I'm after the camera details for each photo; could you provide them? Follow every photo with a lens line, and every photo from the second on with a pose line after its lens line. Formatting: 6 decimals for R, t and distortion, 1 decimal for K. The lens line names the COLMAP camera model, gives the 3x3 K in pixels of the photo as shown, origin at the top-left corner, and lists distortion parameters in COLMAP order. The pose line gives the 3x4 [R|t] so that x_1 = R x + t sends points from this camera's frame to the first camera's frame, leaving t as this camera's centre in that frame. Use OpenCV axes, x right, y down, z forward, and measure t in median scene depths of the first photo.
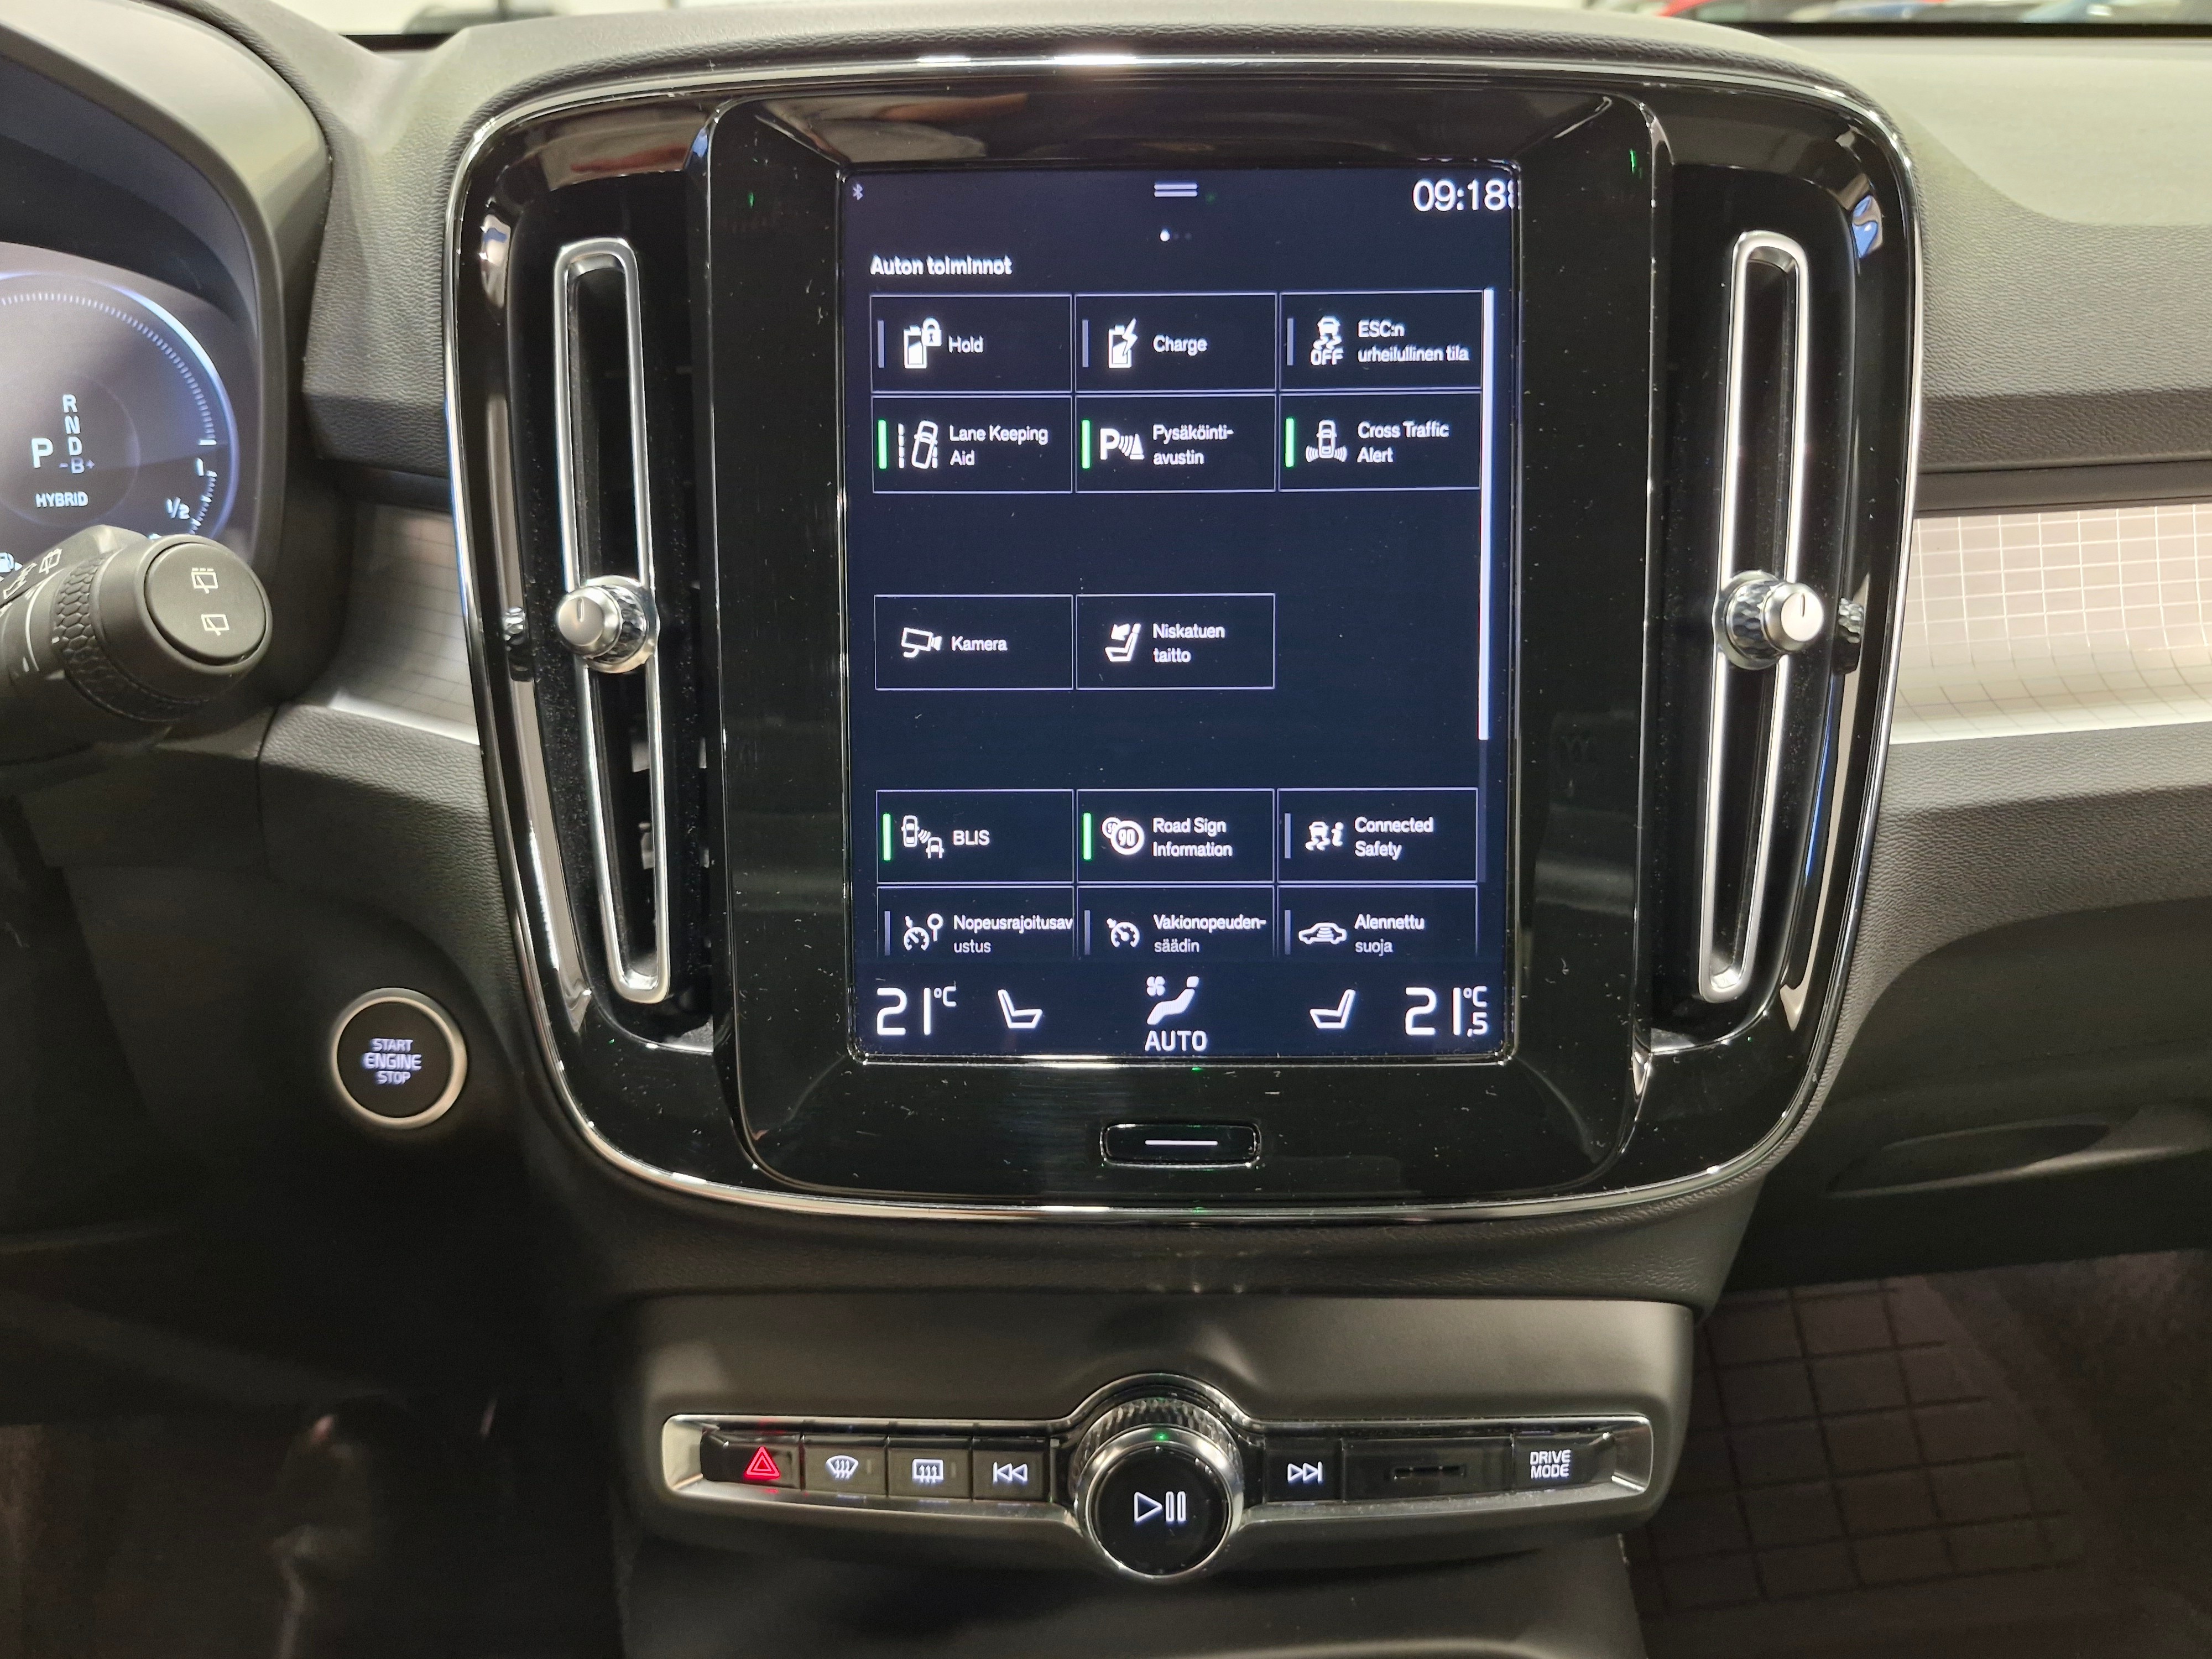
lens RADIAL K [[1615.2, 0, 1106.0], [0, 1615.2, 829.5], [0, 0, 1]] dist [0.137125, -0.236185]
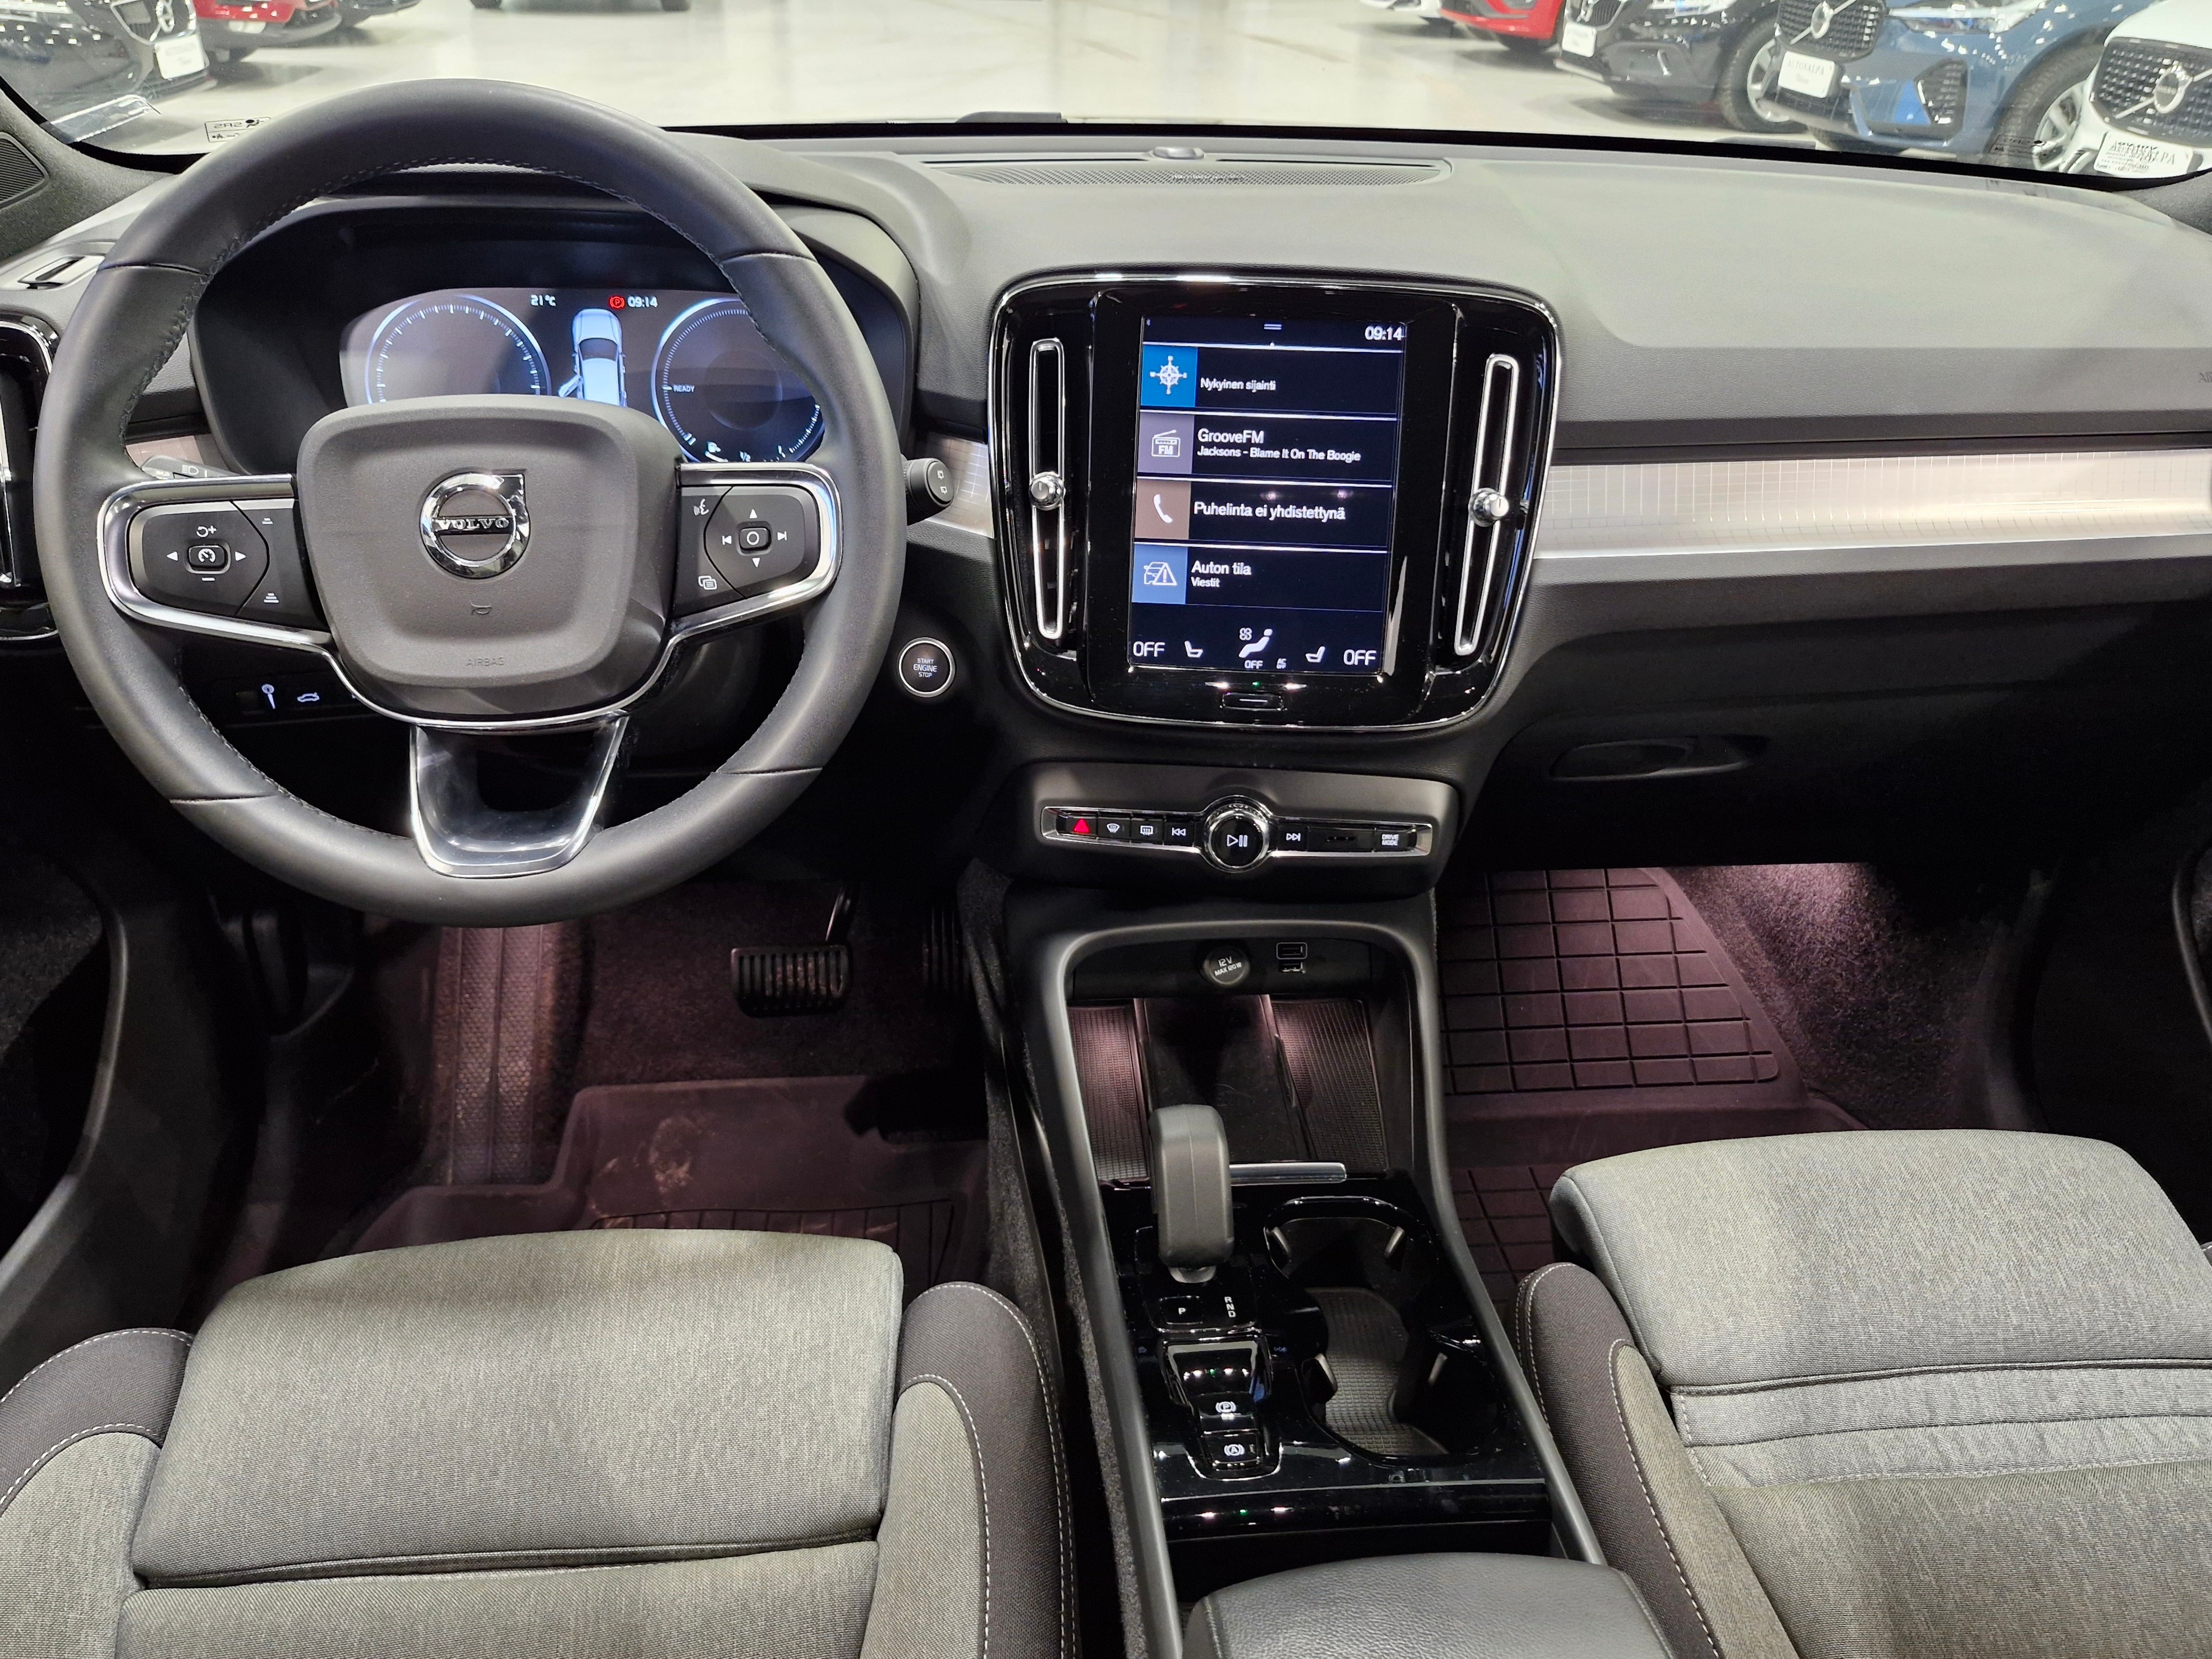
lens RADIAL K [[1615.2, 0, 1106.0], [0, 1615.2, 829.5], [0, 0, 1]] dist [0.137125, -0.236185]
pose [[0.998749, 0.046490, -0.018433, -0.133034], [-0.044091, 0.992483, 0.114166, 0.108631], [0.023602, -0.113211, 0.993291, -1.611437]]
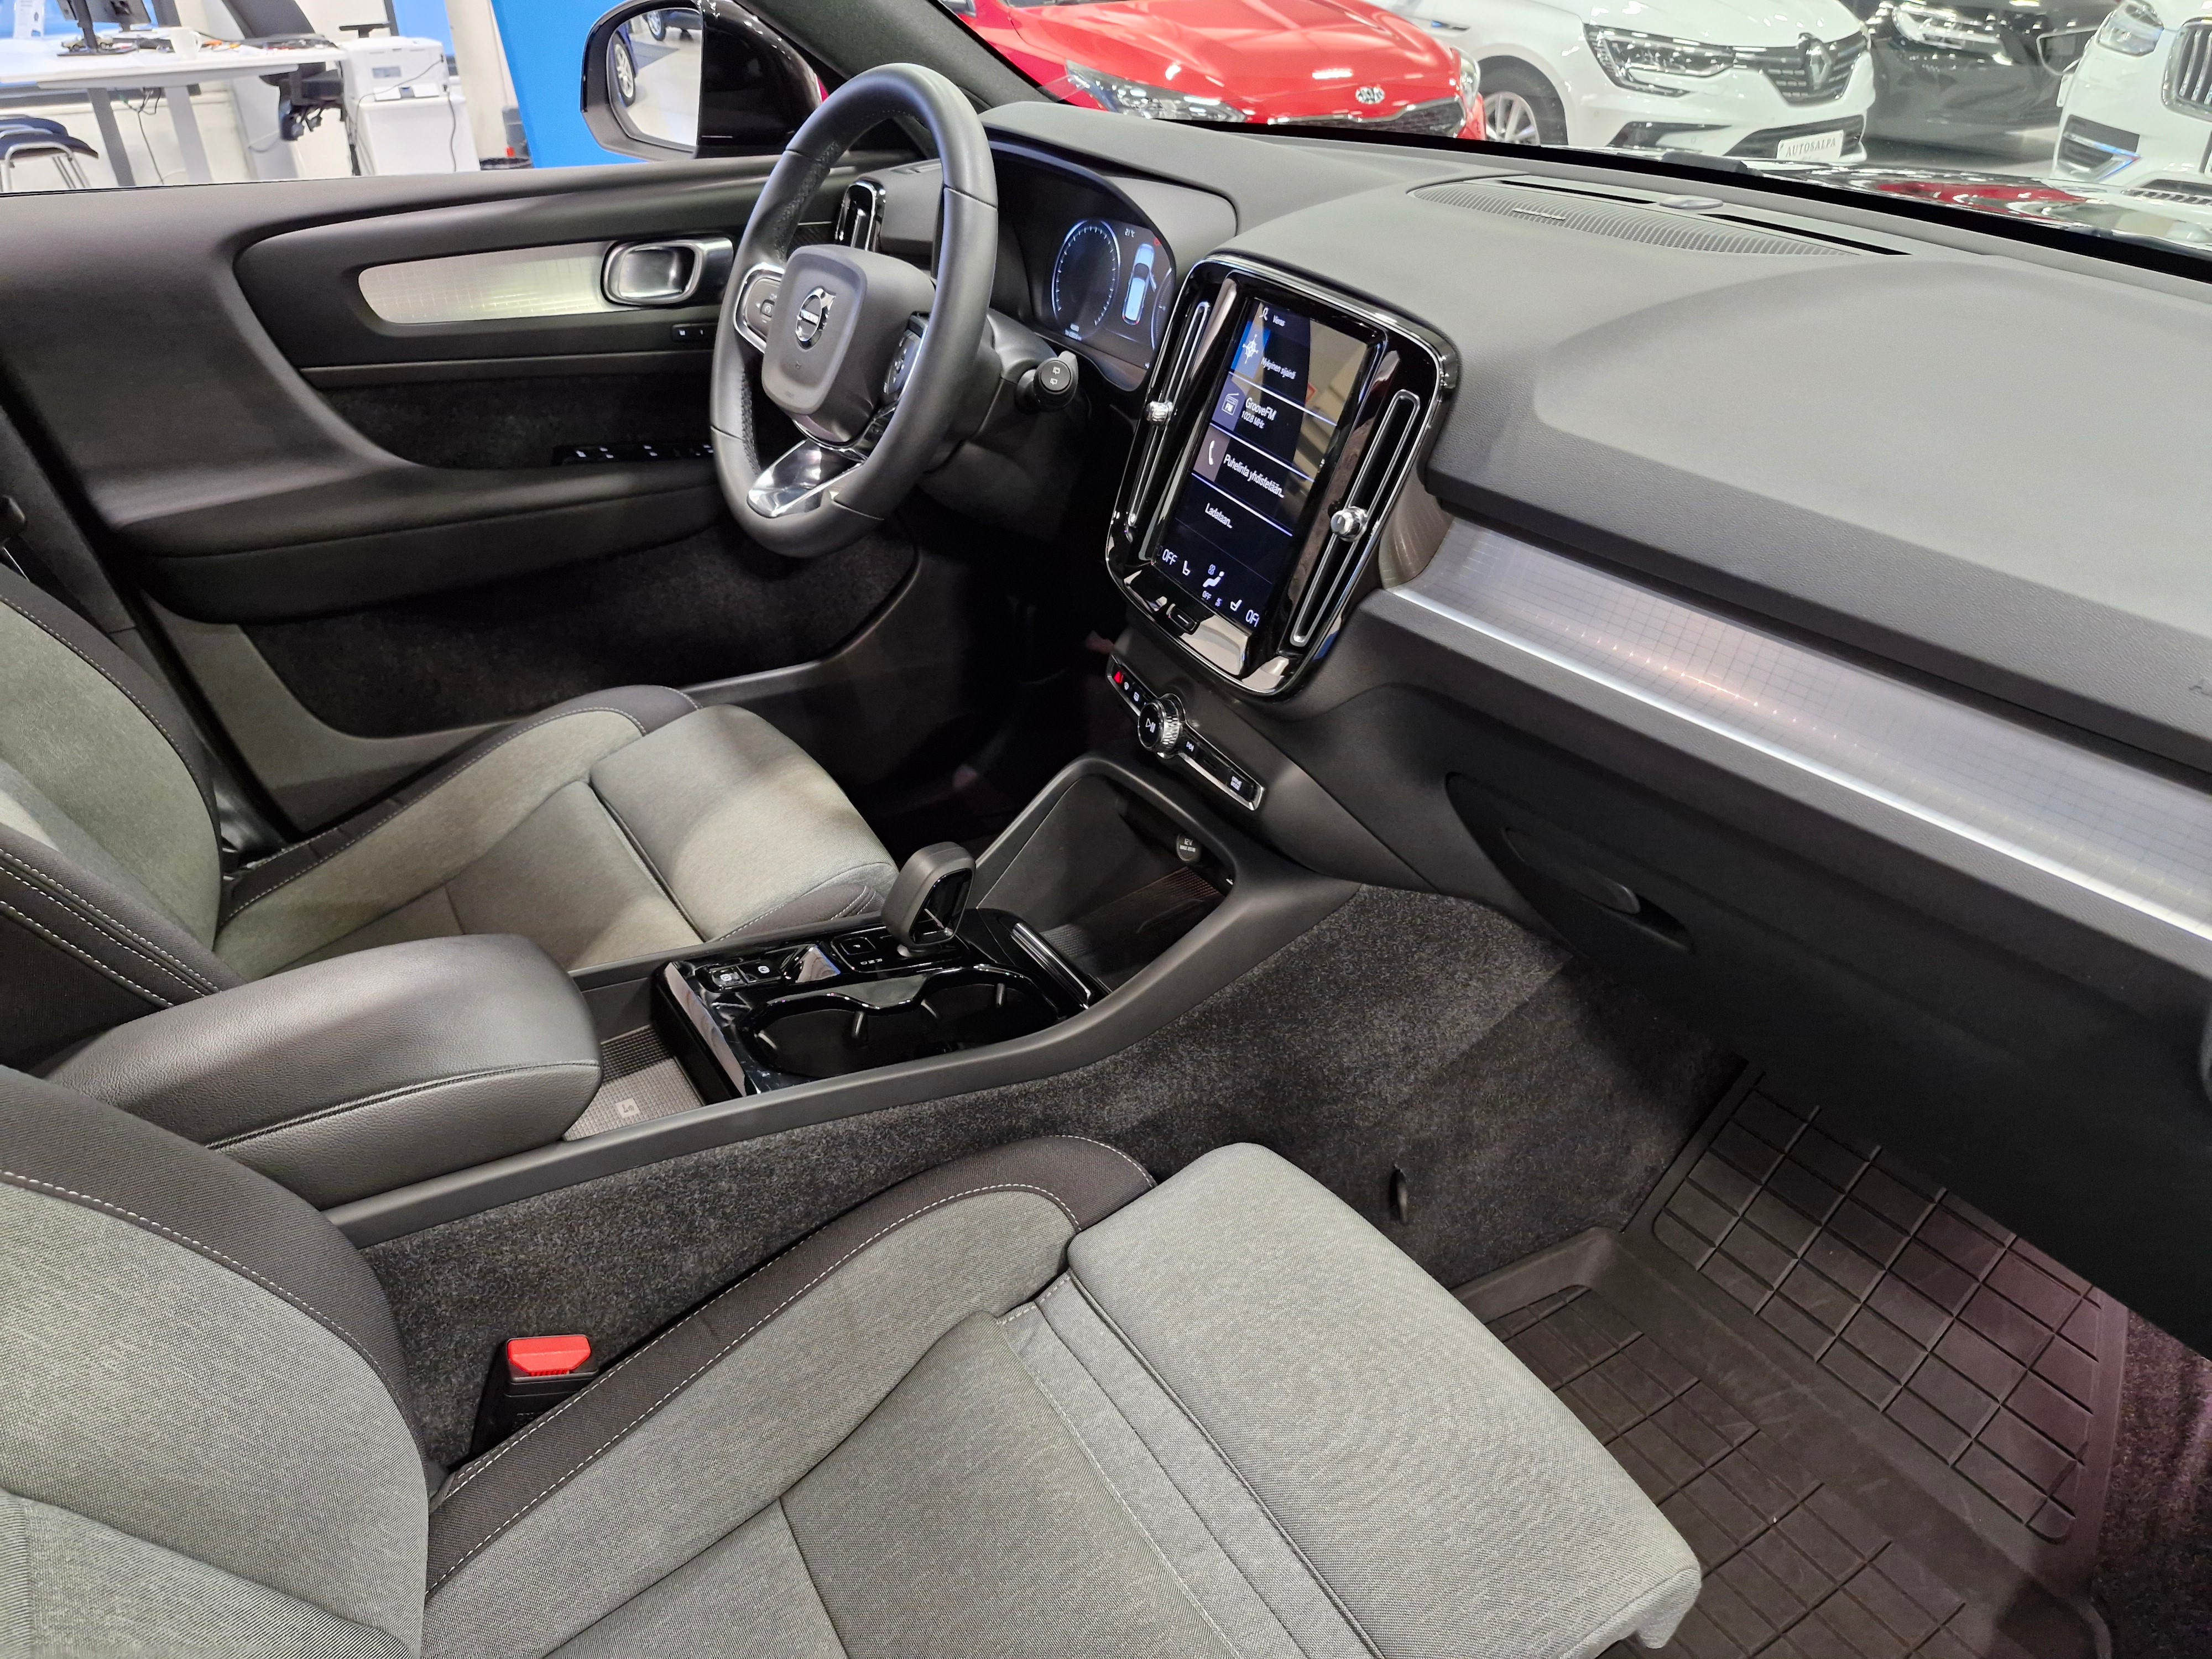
lens RADIAL K [[1615.2, 0, 1106.0], [0, 1615.2, 829.5], [0, 0, 1]] dist [0.137125, -0.236185]
pose [[0.435149, 0.471115, -0.767266, 2.587055], [-0.356226, 0.872728, 0.333840, -0.451705], [0.826891, 0.128050, 0.547590, -0.802868]]
